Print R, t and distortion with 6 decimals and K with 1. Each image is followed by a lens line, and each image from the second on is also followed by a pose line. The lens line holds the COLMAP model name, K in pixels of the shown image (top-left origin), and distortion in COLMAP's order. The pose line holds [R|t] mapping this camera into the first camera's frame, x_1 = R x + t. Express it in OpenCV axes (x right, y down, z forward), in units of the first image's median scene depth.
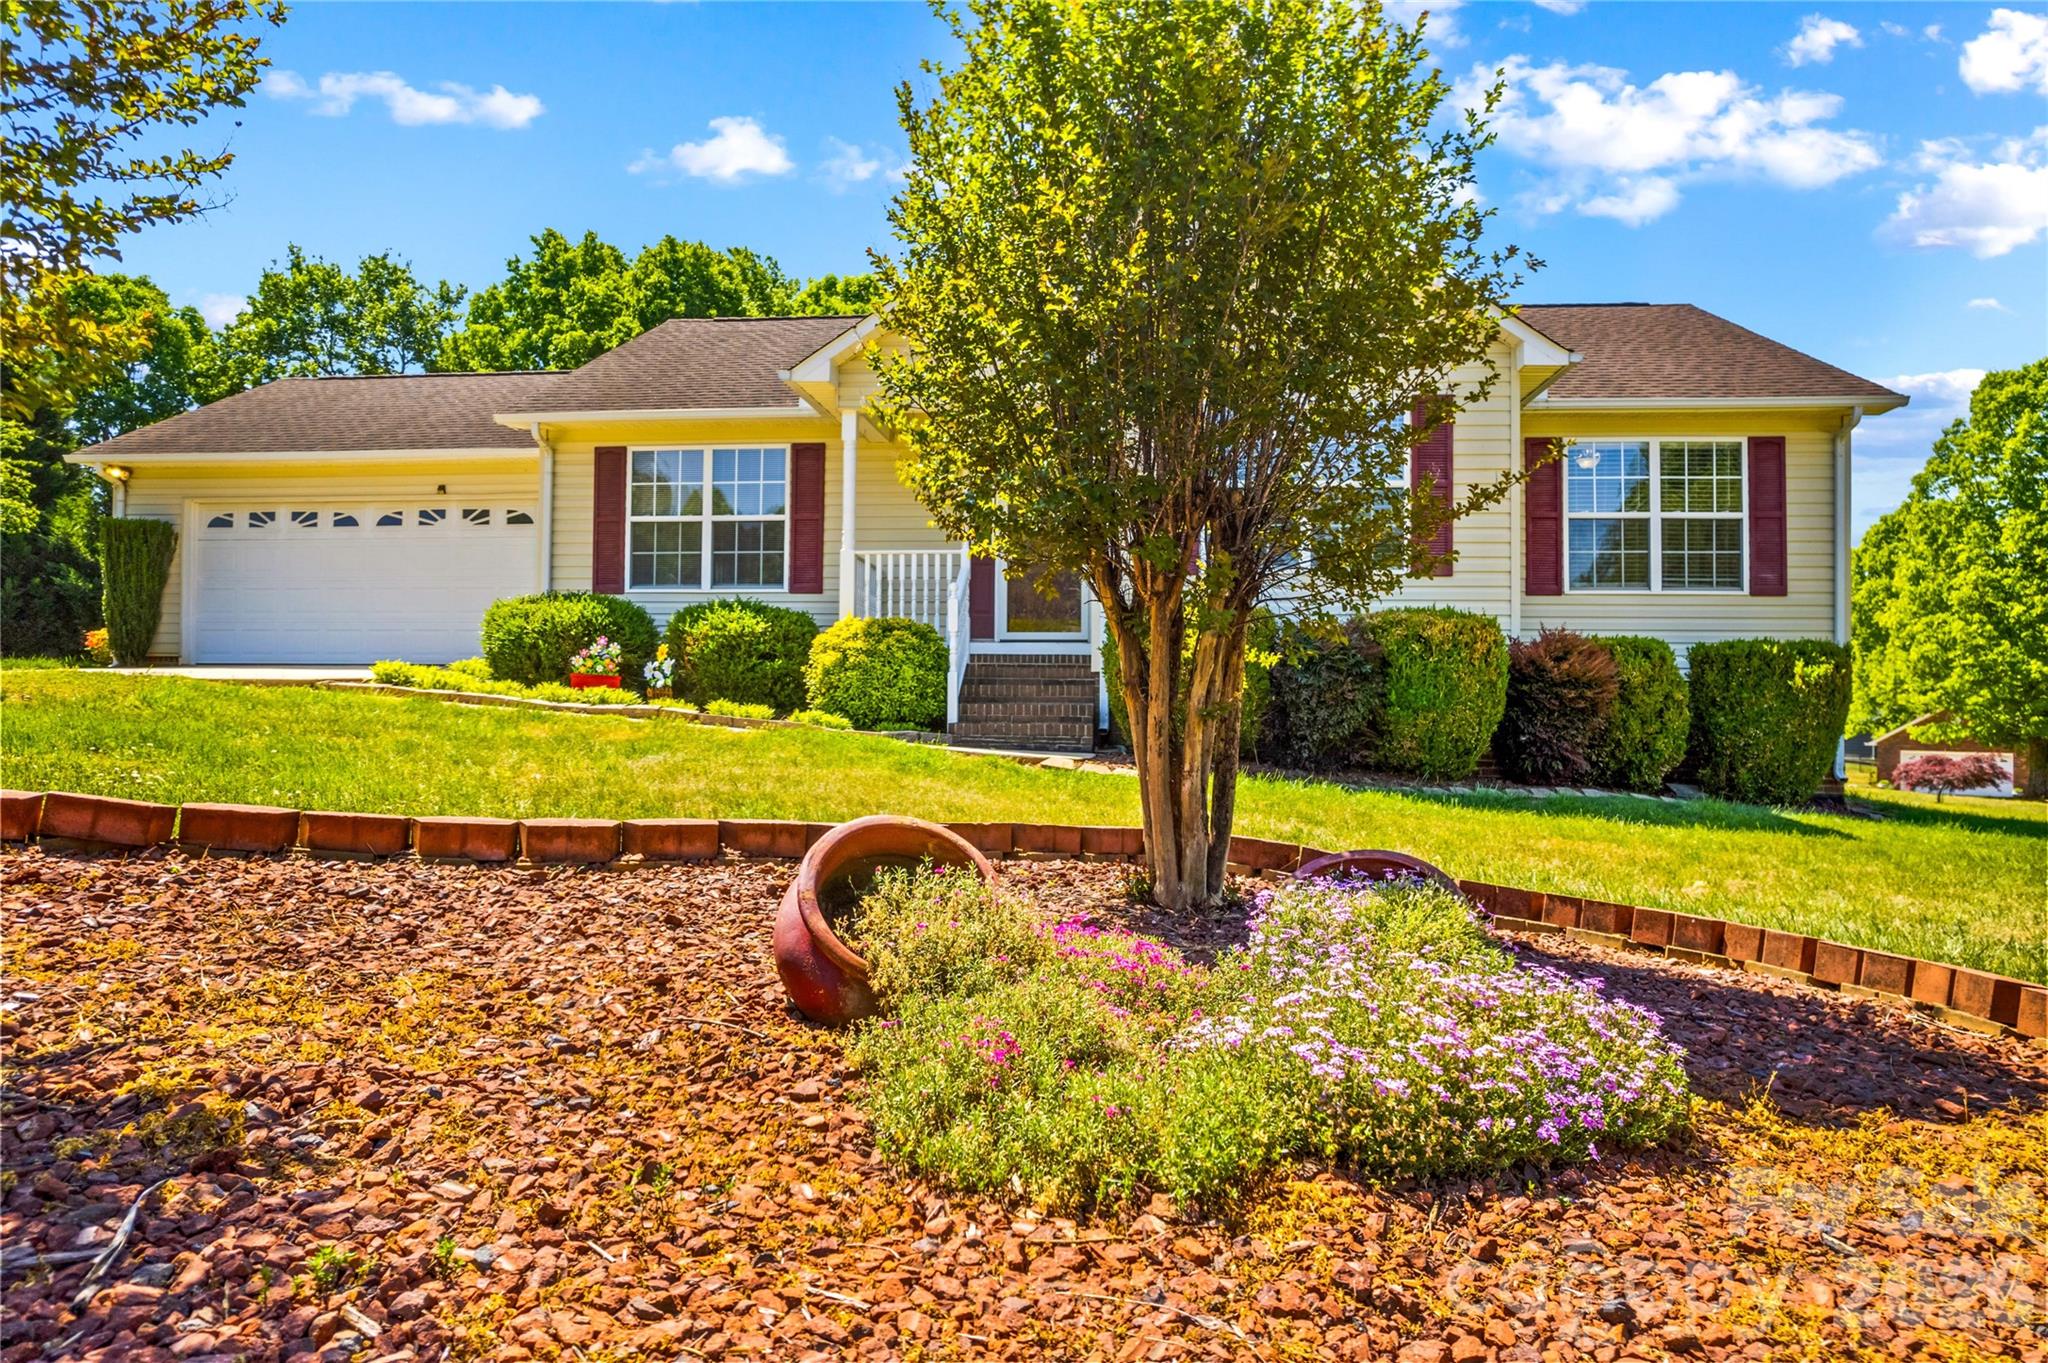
lens RADIAL K [[1315.1, 0, 1028.3], [0, 1315.1, 709.1], [0, 0, 1]] dist [-0.060886, 0.042850]
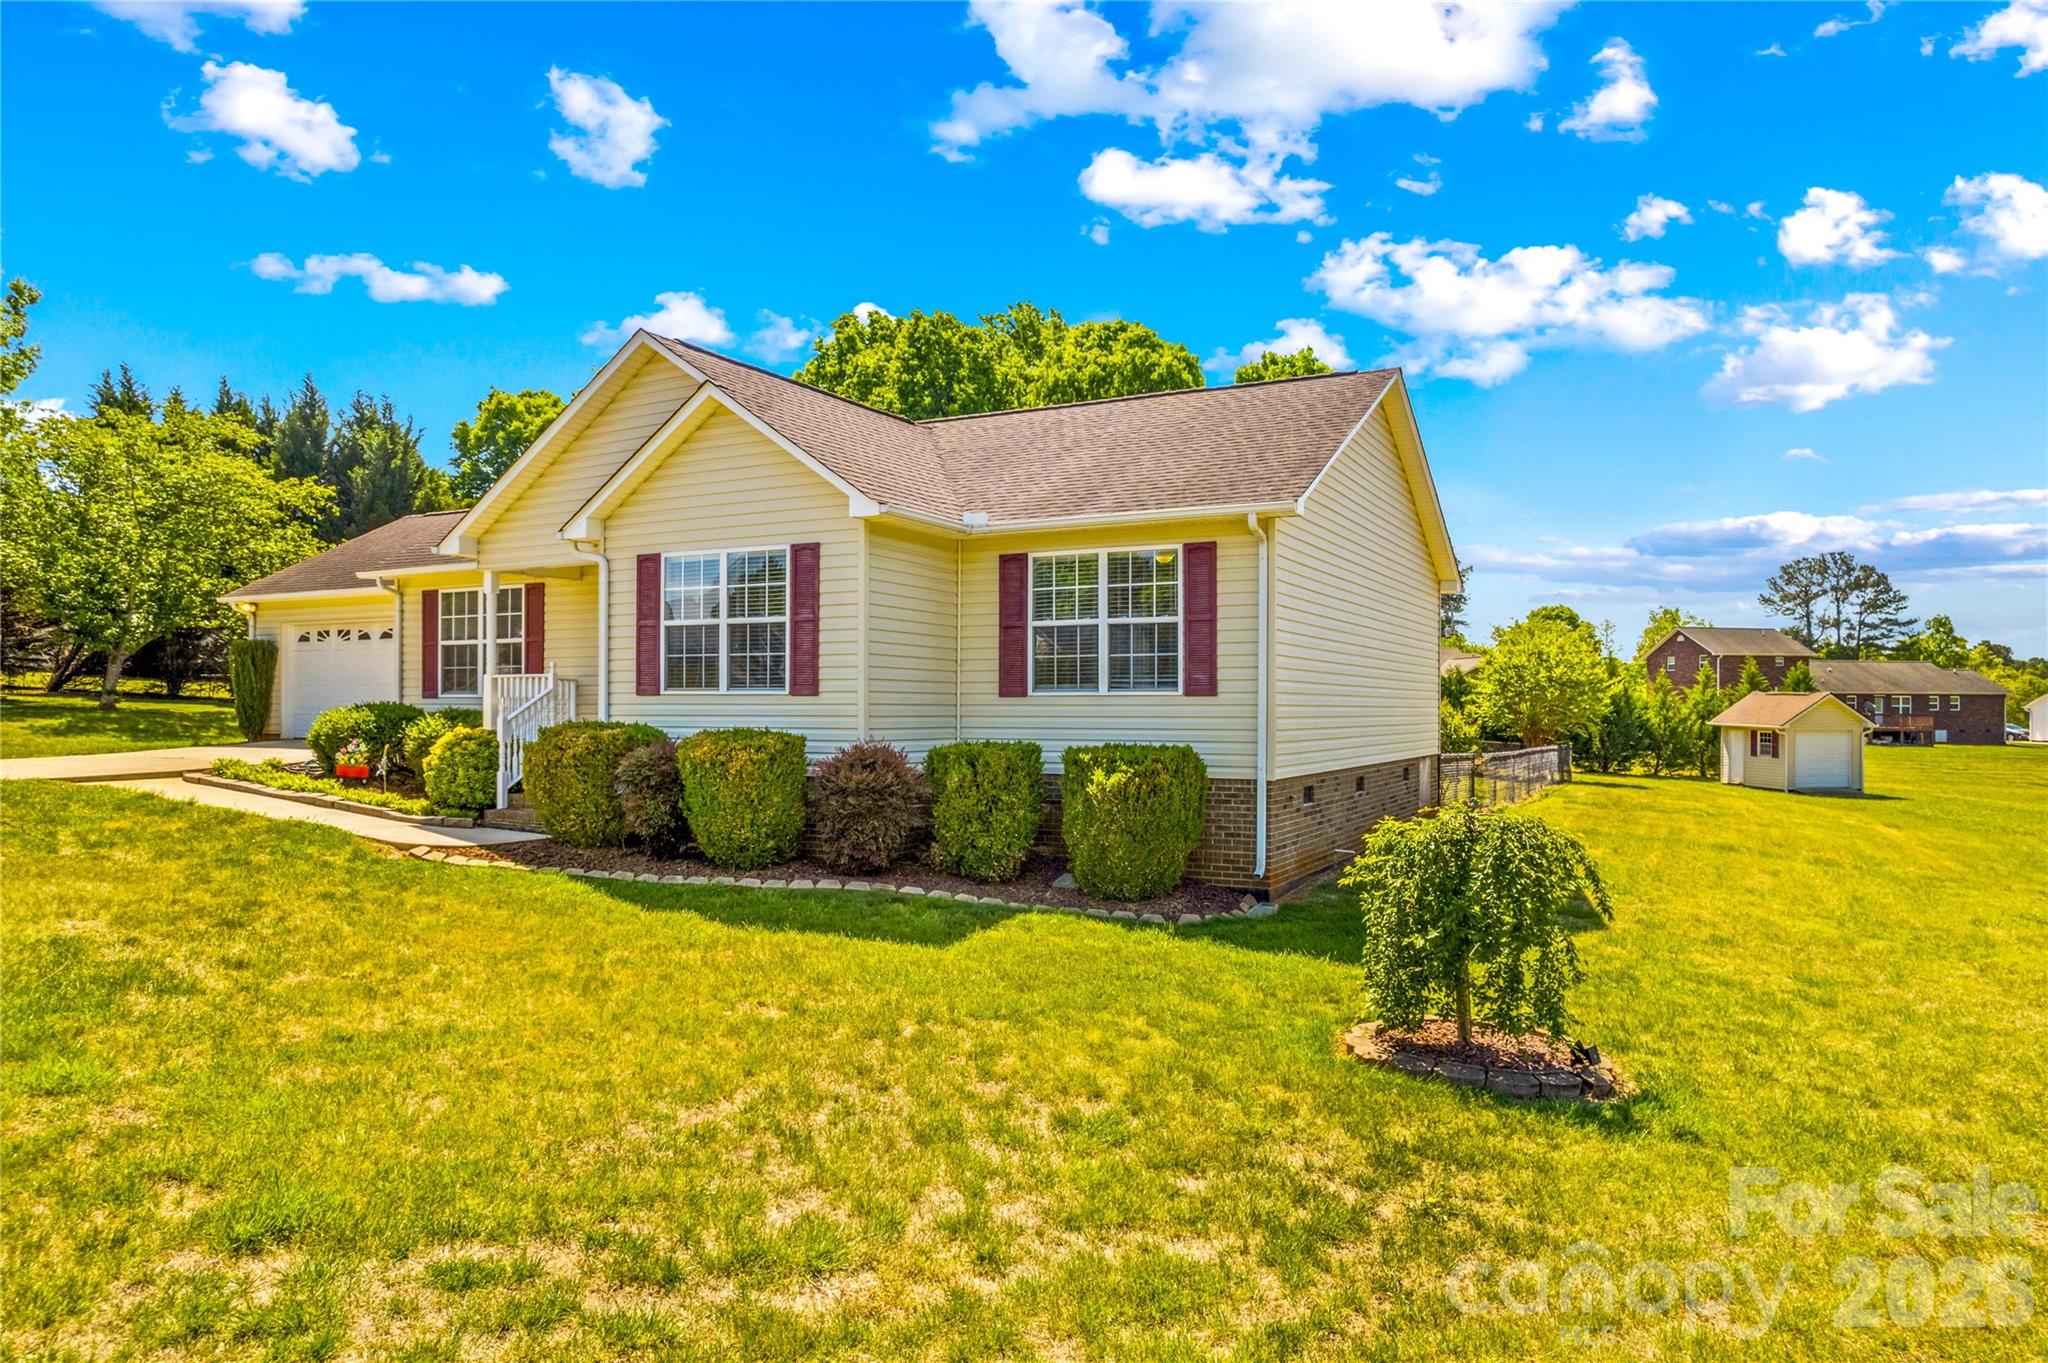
lens RADIAL K [[1388.4, 0, 1024.0], [0, 1388.4, 681.5], [0, 0, 1]] dist [-0.000858, 0.000909]
pose [[0.909374, -0.014011, -0.415743, 0.849726], [0.006015, 0.999771, -0.020536, -0.072669], [0.415935, 0.016174, 0.909250, -0.060312]]
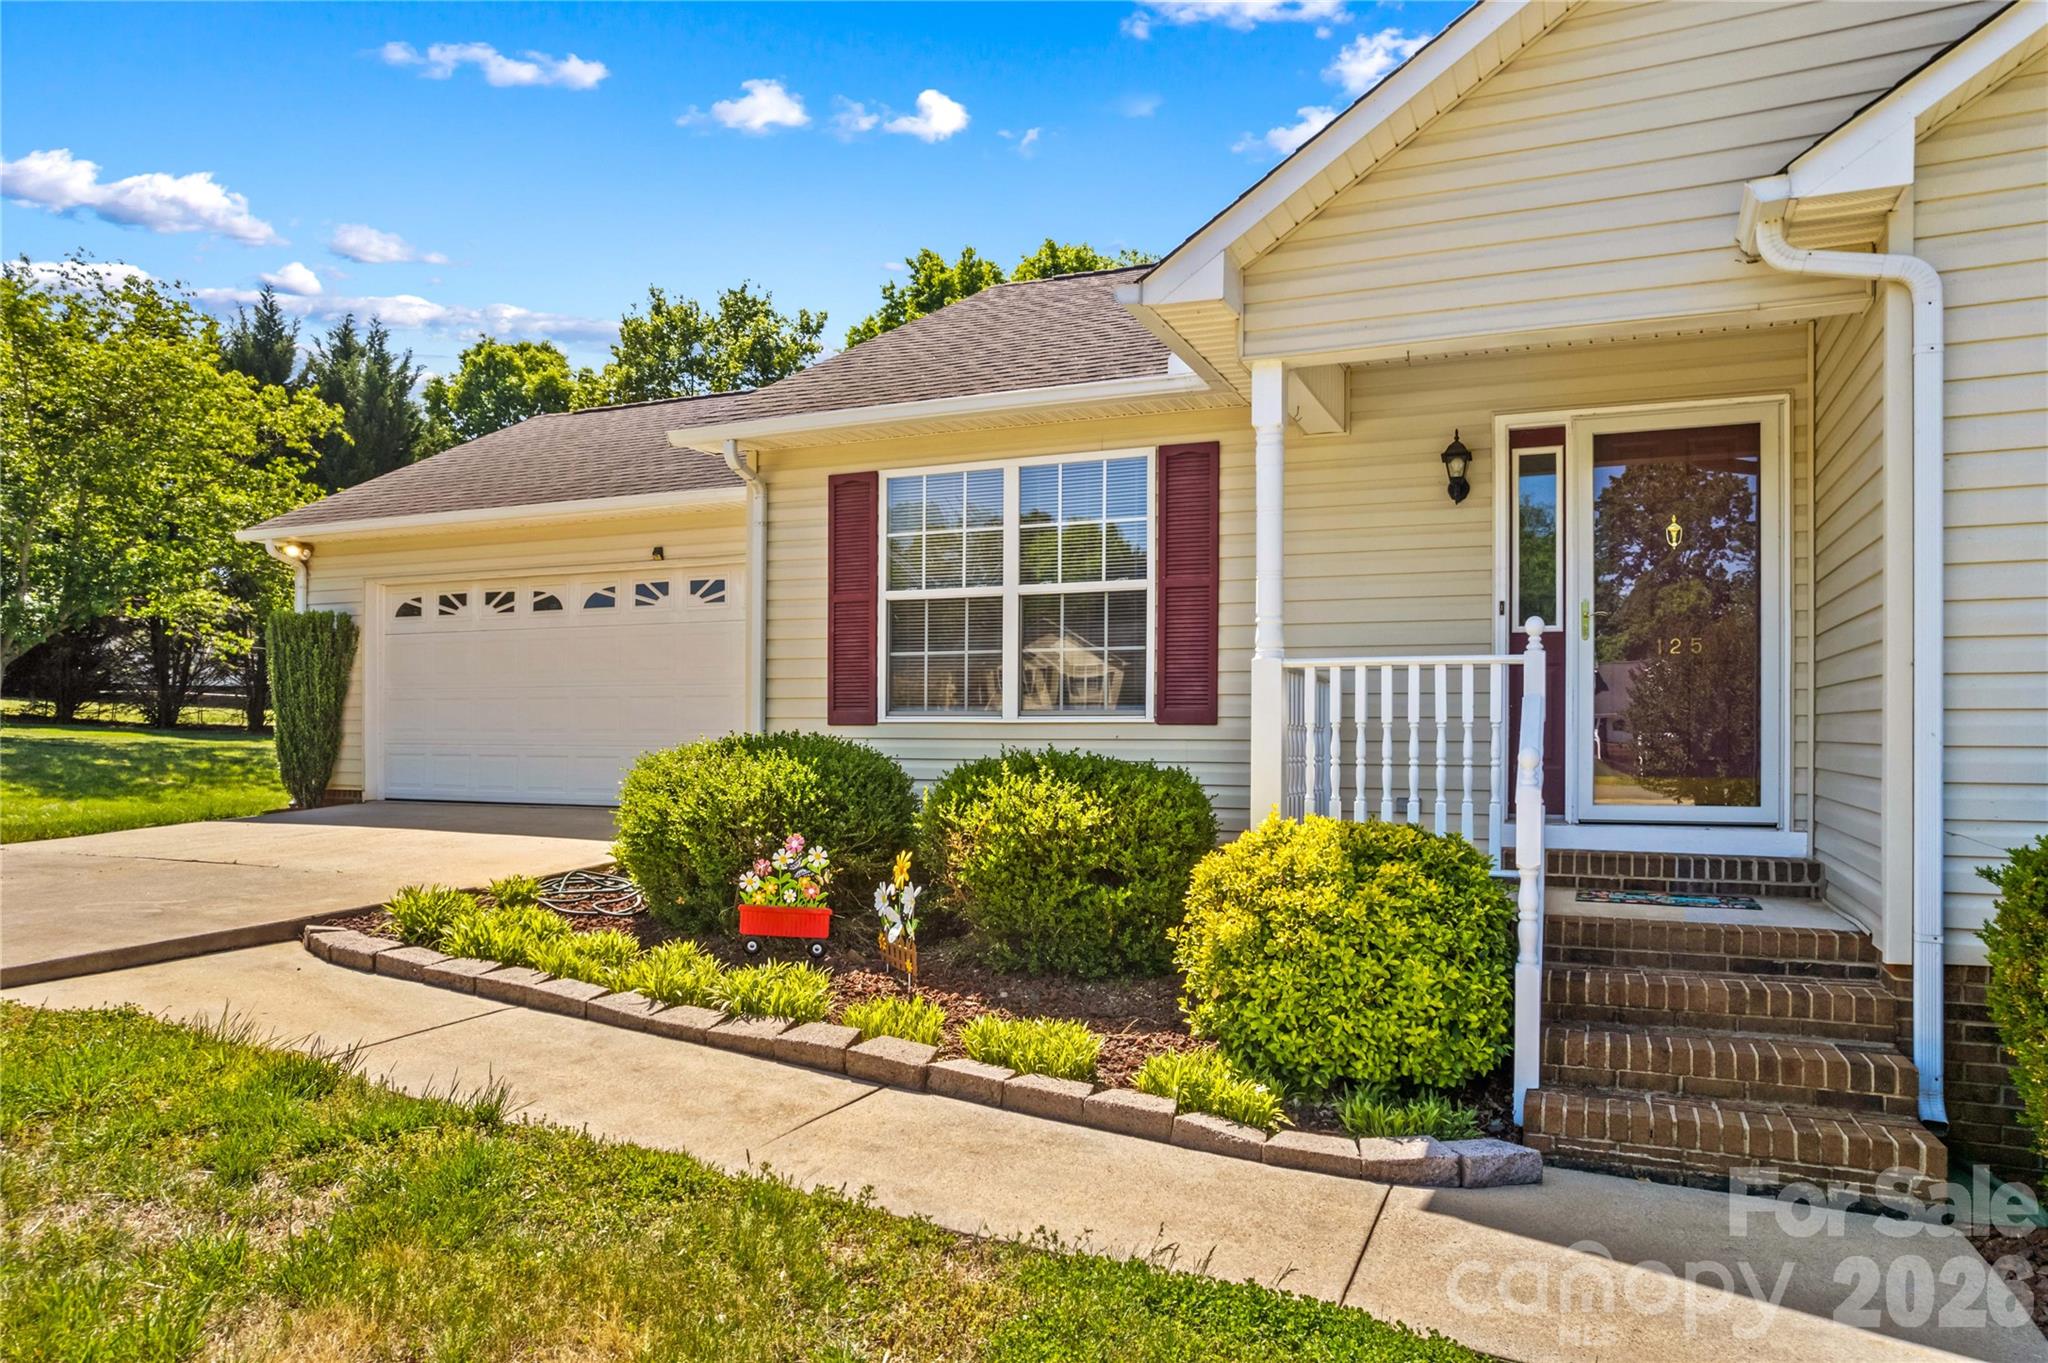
lens RADIAL K [[1315.1, 0, 1028.3], [0, 1315.1, 709.1], [0, 0, 1]] dist [-0.060886, 0.042850]
pose [[0.952437, -0.011437, -0.304520, -0.067782], [0.005960, 0.999803, -0.018912, -0.084129], [0.304677, 0.016198, 0.952318, 0.467496]]
